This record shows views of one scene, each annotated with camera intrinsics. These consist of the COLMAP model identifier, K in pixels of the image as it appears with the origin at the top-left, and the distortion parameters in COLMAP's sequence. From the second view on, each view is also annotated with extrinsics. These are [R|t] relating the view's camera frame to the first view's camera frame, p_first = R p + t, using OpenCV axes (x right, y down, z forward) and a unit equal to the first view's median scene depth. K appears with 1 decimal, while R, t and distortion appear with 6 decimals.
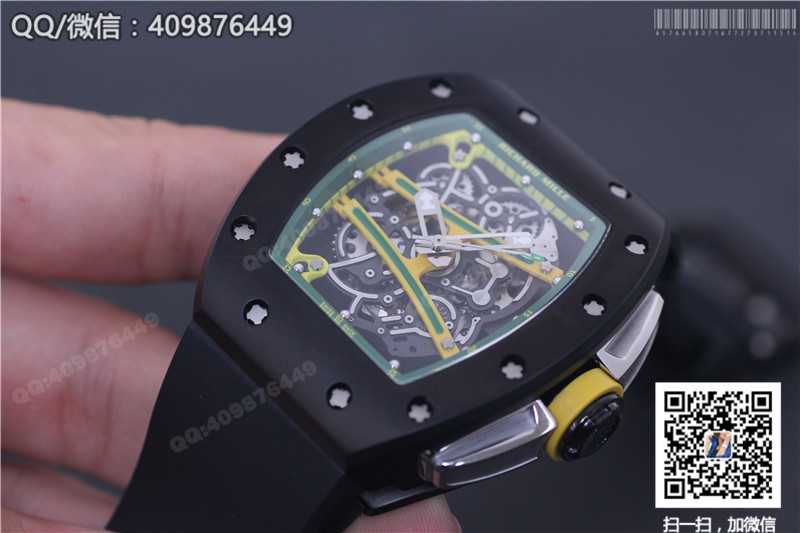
lens RADIAL K [[4188.0, 0, 402.3], [0, 4188.0, 266.7], [0, 0, 1]] dist [-0.569642, 0.000000]
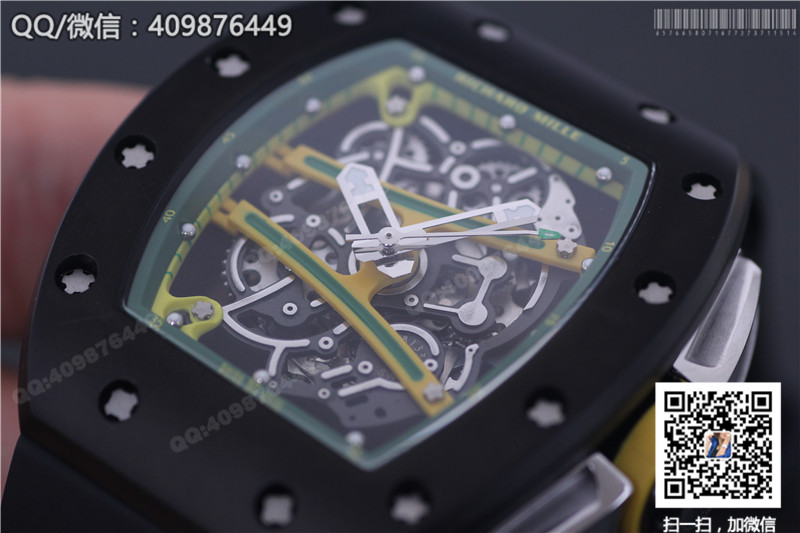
lens RADIAL K [[4479.2, 0, 402.0], [0, 4479.2, 267.7], [0, 0, 1]] dist [0.401084, 0.000000]
pose [[0.982613, -0.184694, 0.018975, -0.002843], [0.185494, 0.980957, -0.057574, 0.036790], [-0.007980, 0.060093, 0.998161, 0.332260]]
